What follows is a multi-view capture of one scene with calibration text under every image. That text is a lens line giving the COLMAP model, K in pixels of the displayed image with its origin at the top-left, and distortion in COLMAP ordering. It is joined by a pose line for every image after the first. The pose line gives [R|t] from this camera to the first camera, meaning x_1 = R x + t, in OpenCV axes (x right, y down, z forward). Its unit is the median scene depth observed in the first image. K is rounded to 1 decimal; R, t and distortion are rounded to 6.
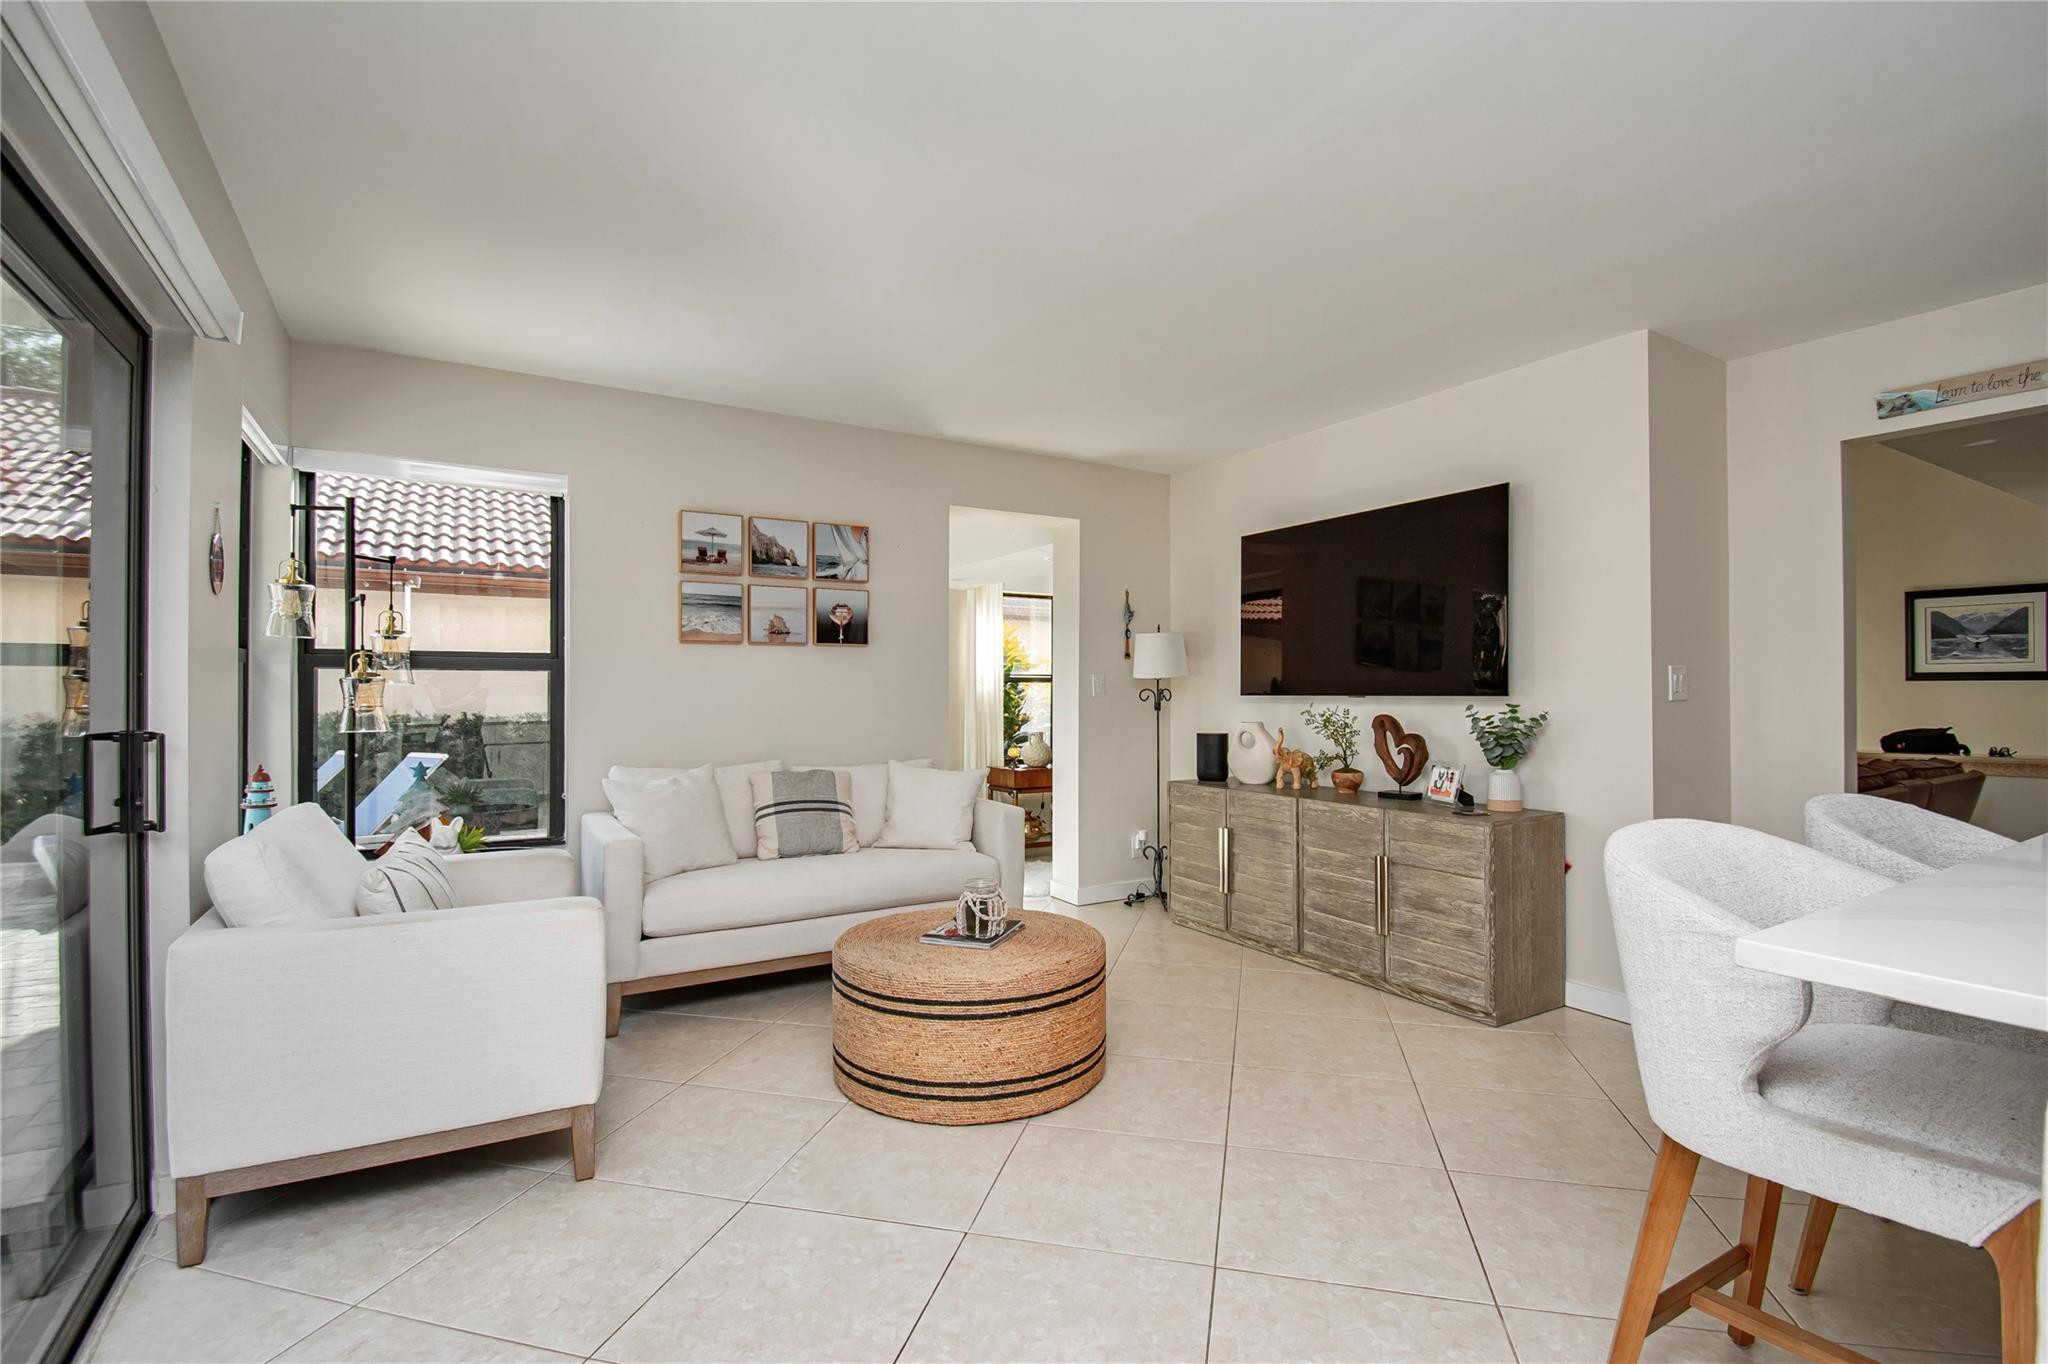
lens RADIAL K [[917.5, 0, 1037.7], [0, 917.5, 678.7], [0, 0, 1]] dist [0.010347, -0.016941]
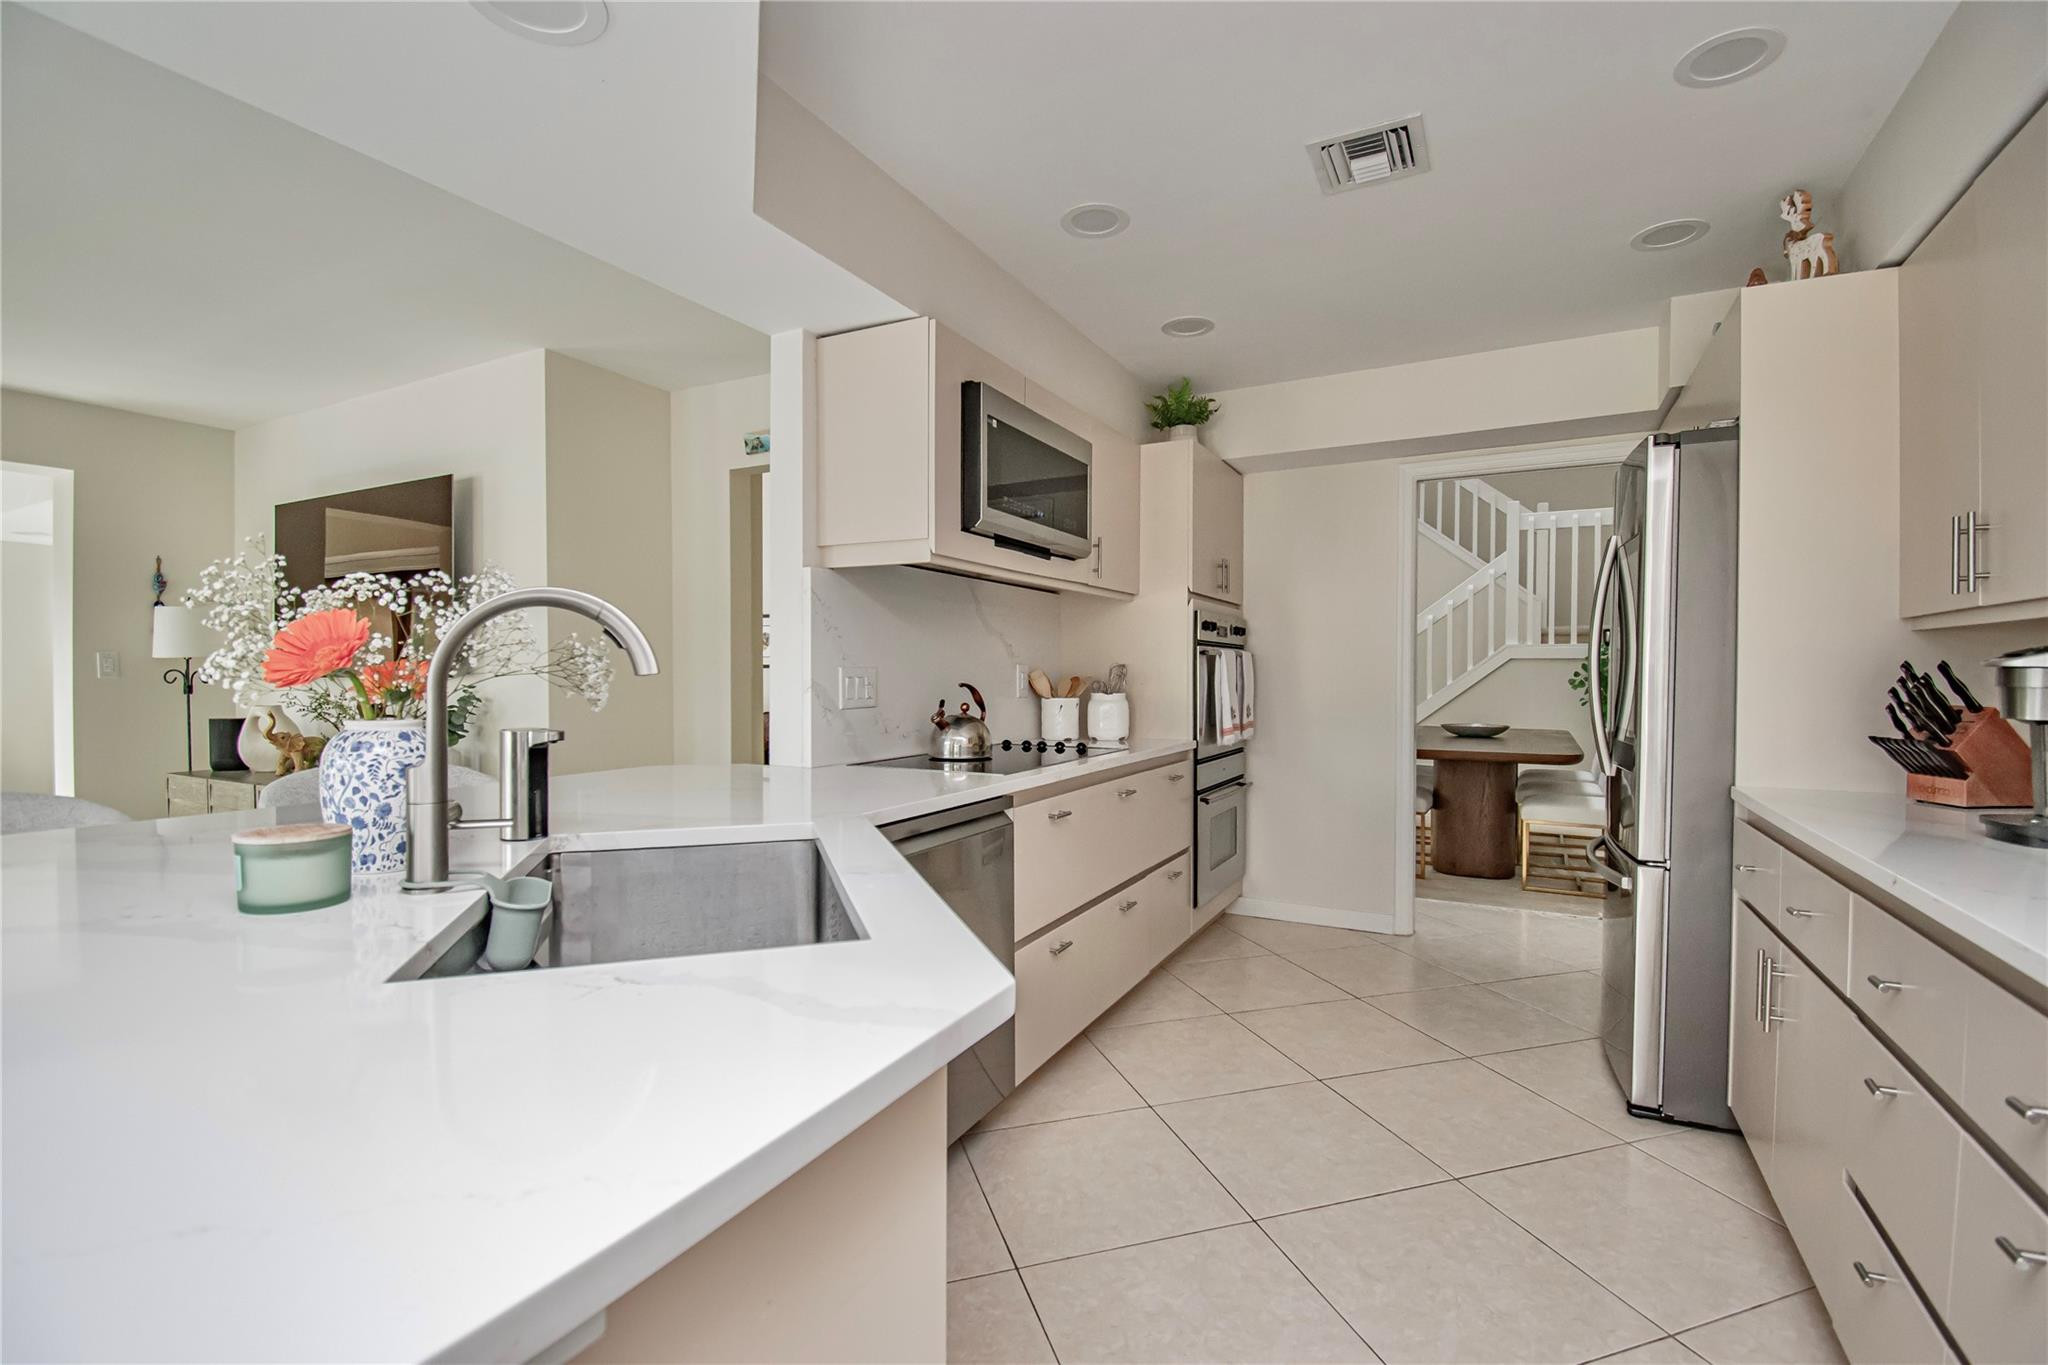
lens RADIAL K [[917.5, 0, 1027.2], [0, 917.5, 688.1], [0, 0, 1]] dist [0.010347, -0.016941]
pose [[0.863126, -0.006259, 0.504950, 0.476021], [-0.008460, 0.999604, 0.026851, -0.002384], [-0.504918, -0.027448, 0.862731, -0.218280]]
